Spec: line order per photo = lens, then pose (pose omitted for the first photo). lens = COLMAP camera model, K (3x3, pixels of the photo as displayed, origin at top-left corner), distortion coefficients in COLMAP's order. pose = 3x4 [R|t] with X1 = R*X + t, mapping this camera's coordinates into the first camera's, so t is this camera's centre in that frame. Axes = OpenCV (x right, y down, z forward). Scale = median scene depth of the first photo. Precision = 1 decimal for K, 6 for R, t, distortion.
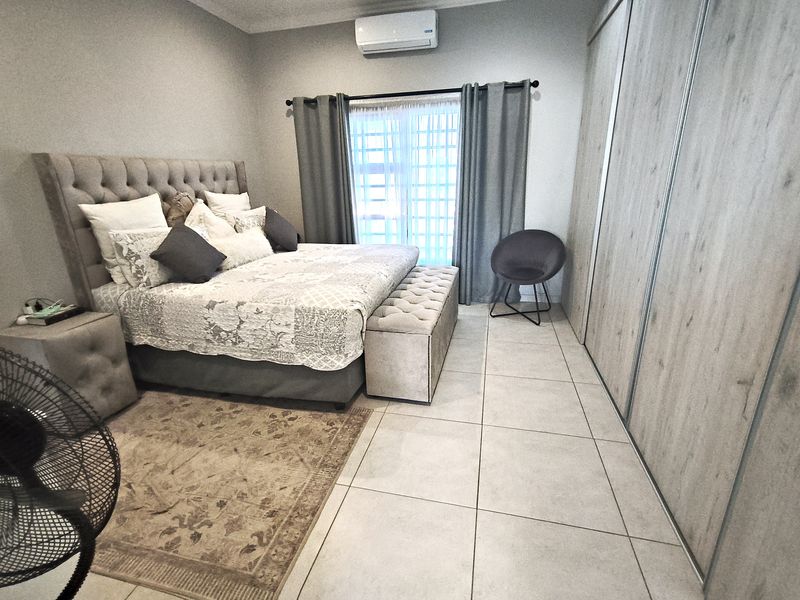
lens RADIAL K [[375.3, 0, 400.8], [0, 375.3, 296.3], [0, 0, 1]] dist [-0.002827, 0.000366]
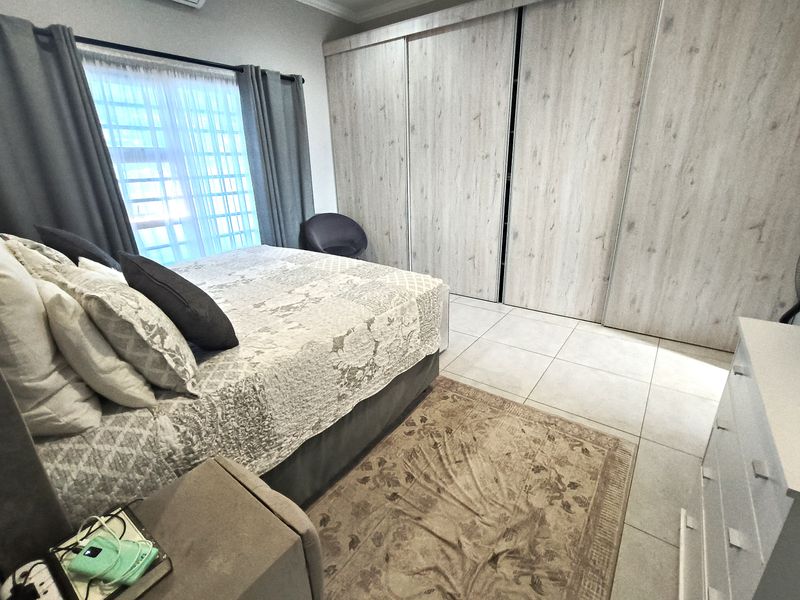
lens RADIAL K [[375.3, 0, 400.8], [0, 375.3, 296.3], [0, 0, 1]] dist [-0.002827, 0.000366]
pose [[0.380382, -0.300764, 0.874558, -1.033191], [0.297846, 0.935098, 0.192038, -0.155122], [-0.875556, 0.187436, 0.445275, 0.578050]]
